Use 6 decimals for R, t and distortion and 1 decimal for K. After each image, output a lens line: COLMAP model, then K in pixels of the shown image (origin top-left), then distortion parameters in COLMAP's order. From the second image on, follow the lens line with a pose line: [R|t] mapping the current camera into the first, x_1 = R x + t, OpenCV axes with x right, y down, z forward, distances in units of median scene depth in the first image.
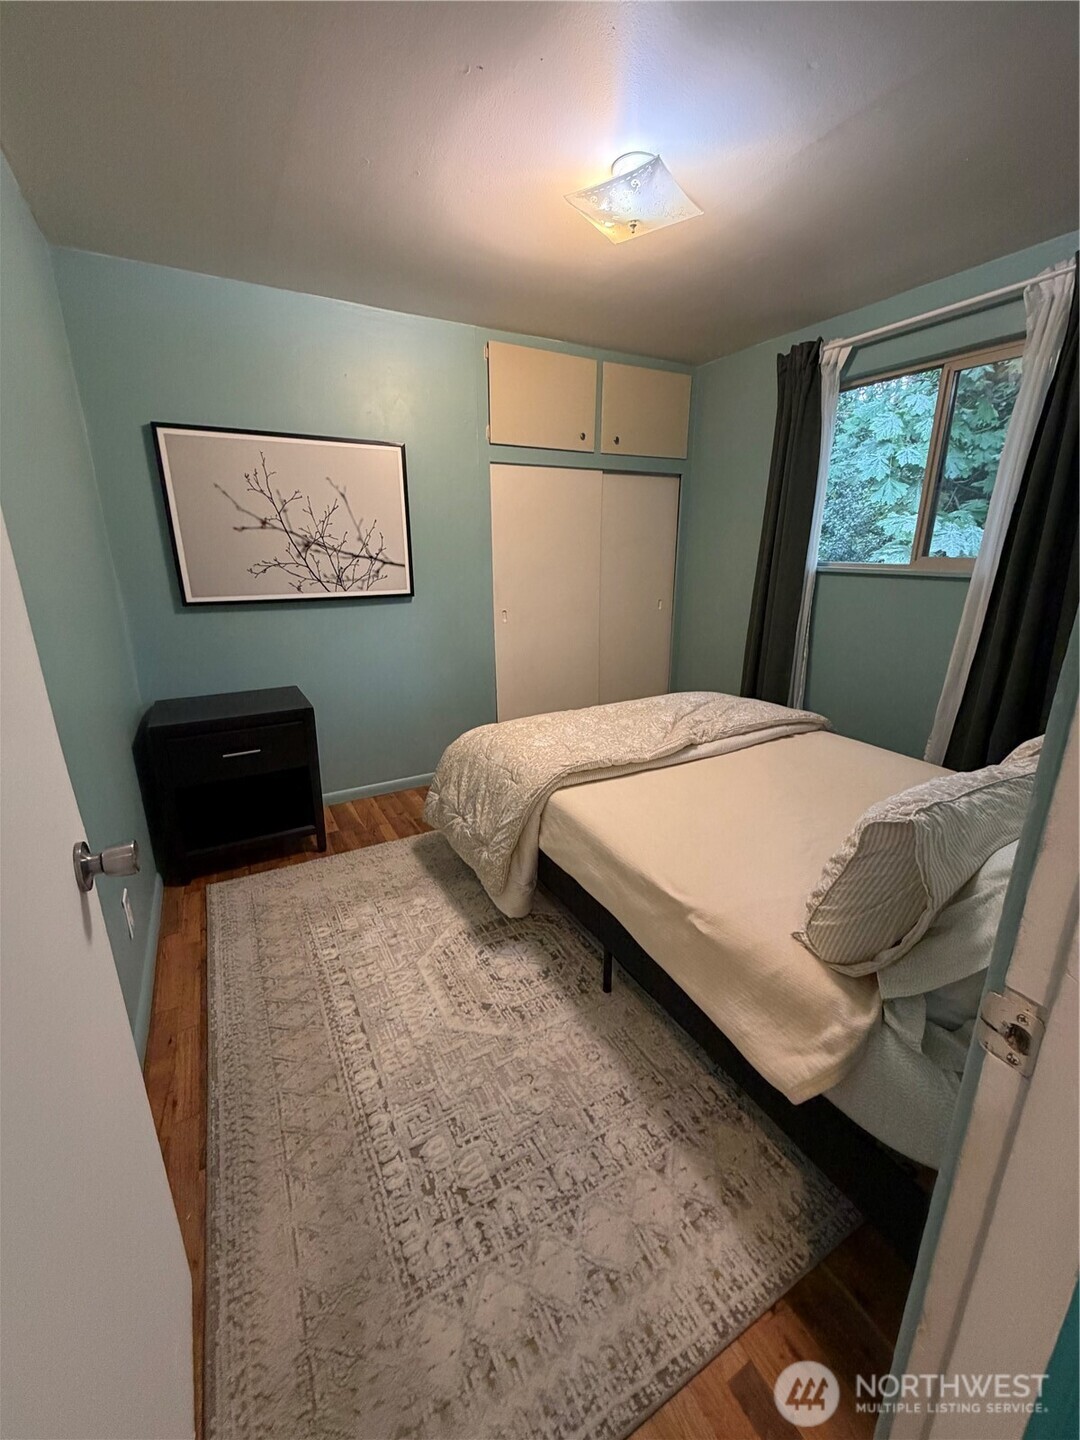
lens RADIAL K [[575.0, 0, 537.0], [0, 575.0, 718.3], [0, 0, 1]] dist [0.001396, 0.000190]
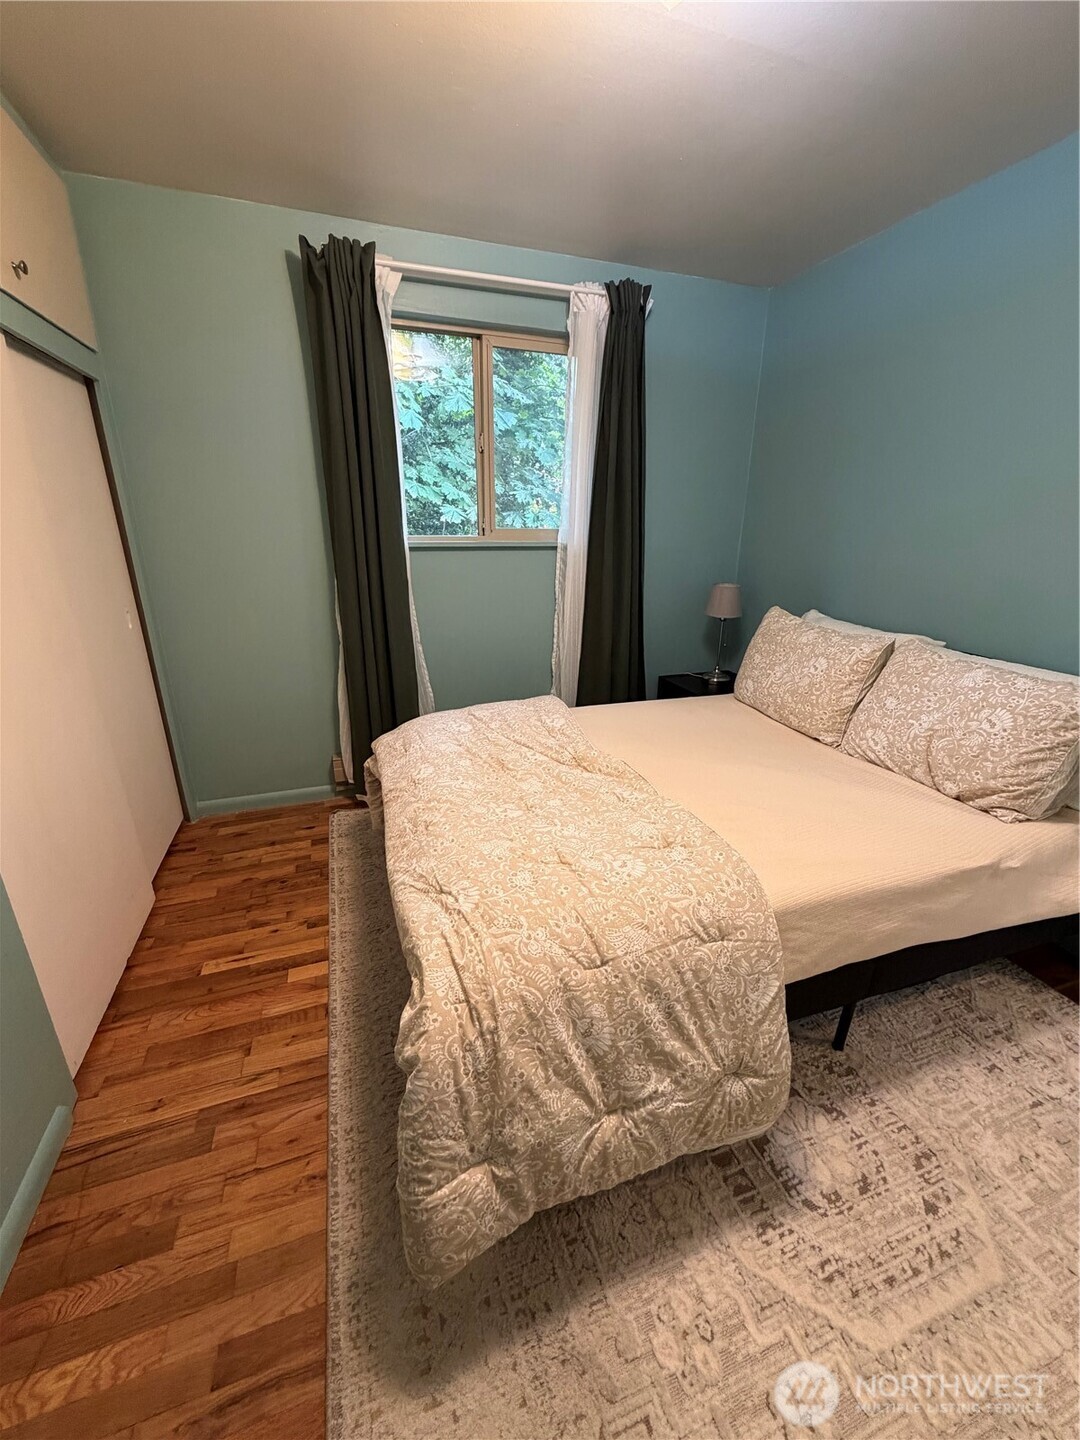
lens RADIAL K [[575.0, 0, 540.6], [0, 575.0, 714.8], [0, 0, 1]] dist [0.001396, 0.000190]
pose [[0.166336, -0.314779, 0.934477, -0.510748], [0.273927, 0.925128, 0.262872, -0.281210], [-0.947257, 0.212253, 0.240108, 0.953960]]
